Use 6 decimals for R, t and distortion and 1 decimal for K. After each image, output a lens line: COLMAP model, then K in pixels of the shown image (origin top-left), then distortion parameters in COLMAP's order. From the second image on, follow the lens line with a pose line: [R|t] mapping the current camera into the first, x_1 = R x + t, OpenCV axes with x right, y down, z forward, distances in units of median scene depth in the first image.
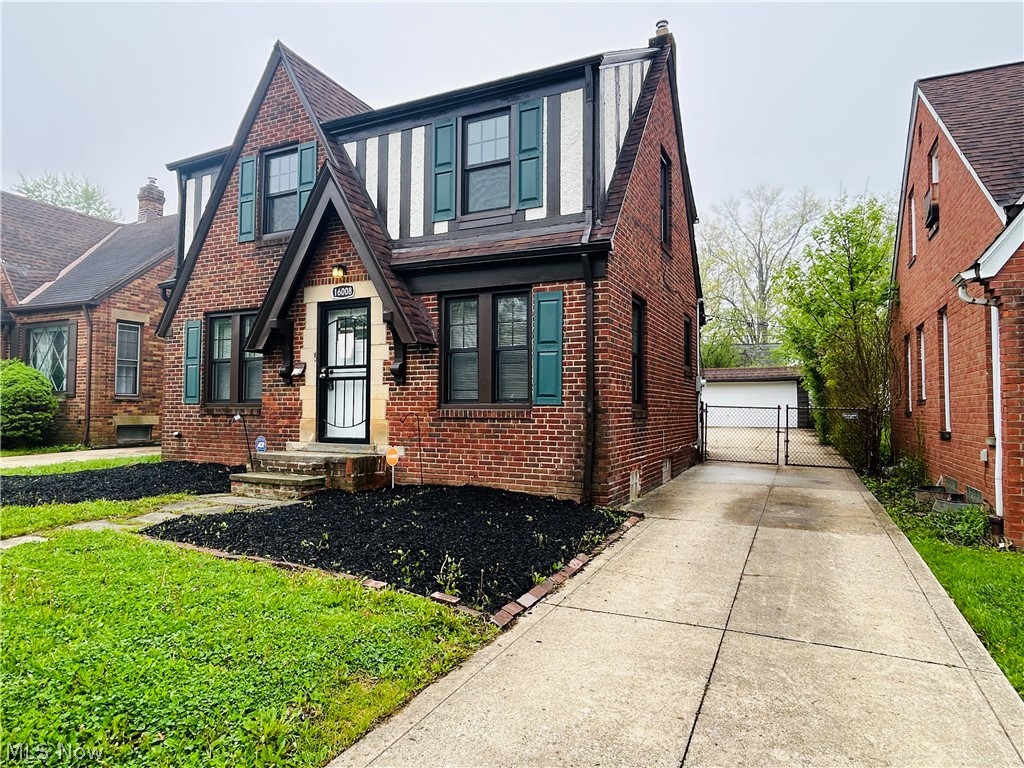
lens RADIAL K [[603.3, 0, 512.0], [0, 603.3, 384.0], [0, 0, 1]] dist [-0.000776, -0.002568]
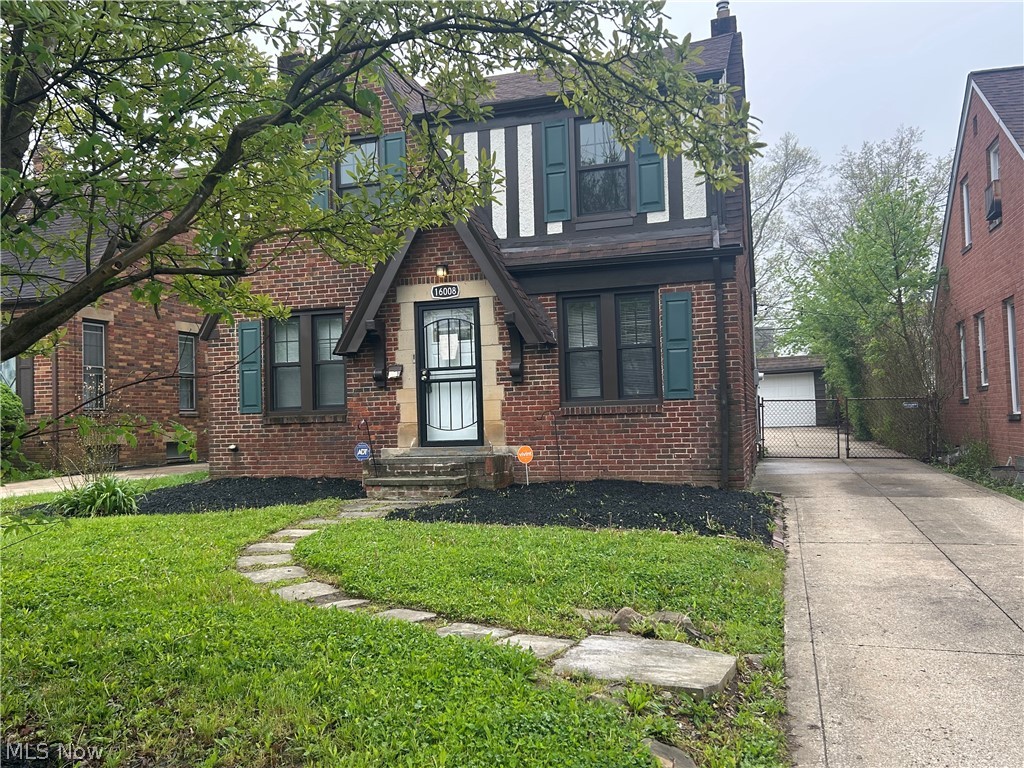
lens RADIAL K [[808.2, 0, 515.2], [0, 808.2, 386.7], [0, 0, 1]] dist [0.096660, -0.138533]
pose [[0.989343, -0.028475, 0.142791, -0.372522], [0.028371, 0.999594, 0.002761, 0.000859], [-0.142811, 0.001319, 0.989749, -0.323938]]
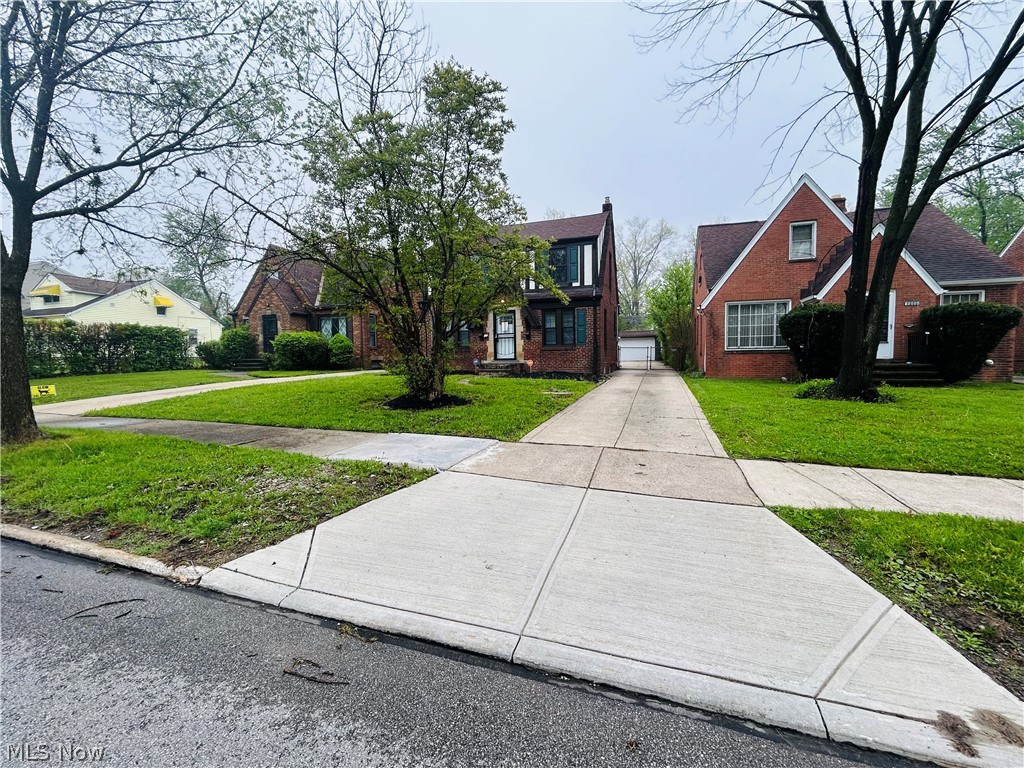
lens RADIAL K [[417.0, 0, 513.2], [0, 417.0, 382.9], [0, 0, 1]] dist [-0.001916, 0.000518]
pose [[0.993348, -0.024623, 0.112491, -0.484800], [0.013515, 0.995049, 0.098464, 0.009769], [-0.114359, -0.096289, 0.988762, -1.032143]]
